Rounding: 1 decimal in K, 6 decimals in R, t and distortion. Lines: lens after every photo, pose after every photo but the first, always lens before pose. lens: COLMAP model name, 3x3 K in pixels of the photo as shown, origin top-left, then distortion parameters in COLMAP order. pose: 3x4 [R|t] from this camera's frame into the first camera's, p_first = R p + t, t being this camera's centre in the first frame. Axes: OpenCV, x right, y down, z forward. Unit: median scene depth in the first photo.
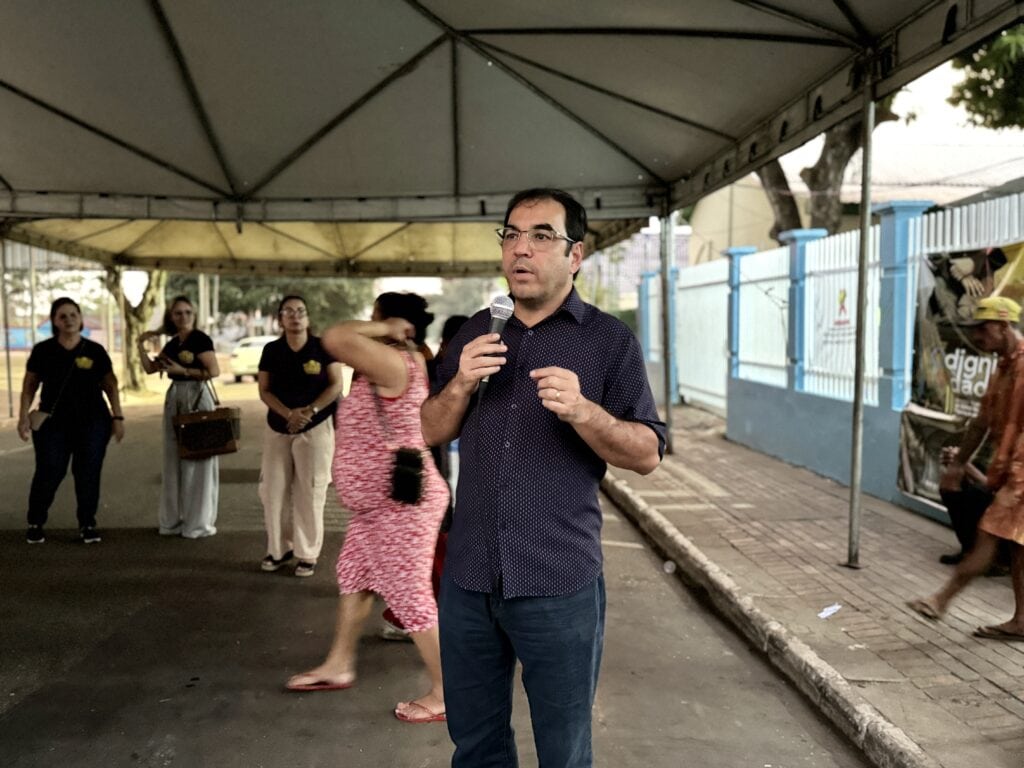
lens RADIAL K [[852.8, 0, 512.0], [0, 852.8, 384.0], [0, 0, 1]] dist [0.000346, -0.002446]
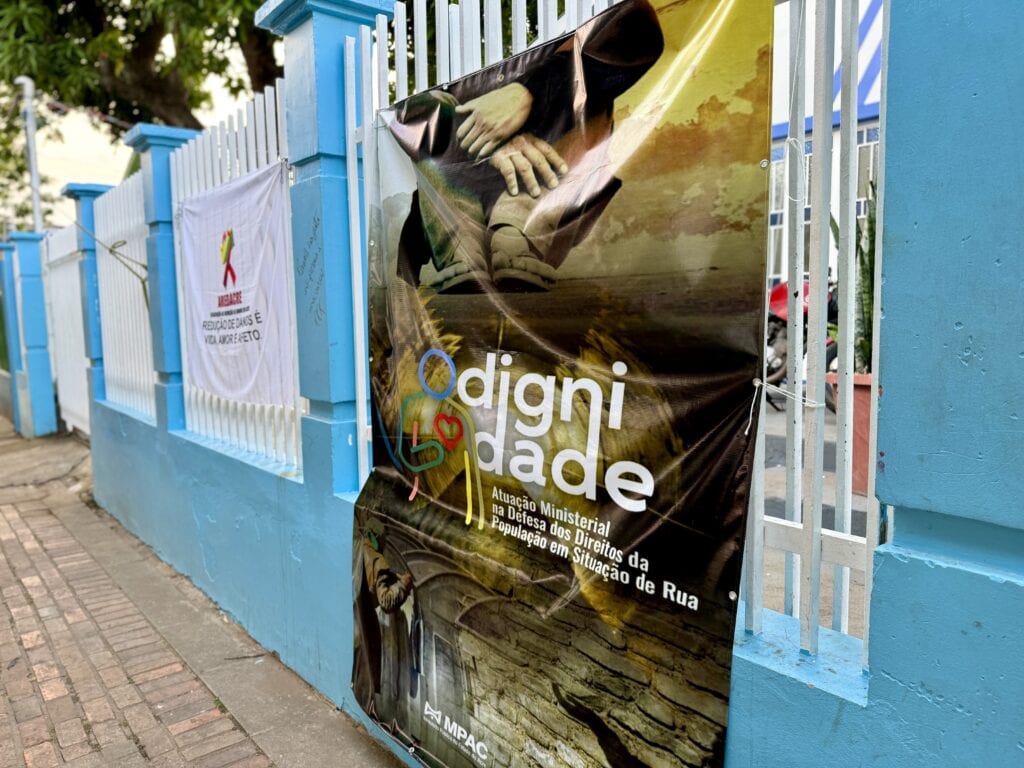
lens RADIAL K [[725.7, 0, 512.0], [0, 725.7, 384.0], [0, 0, 1]] dist [0.000561, 0.000088]
pose [[0.800971, -0.061713, 0.595514, 0.348247], [0.055747, 0.998040, 0.028446, -0.035860], [-0.596102, 0.010414, 0.802841, 0.751195]]
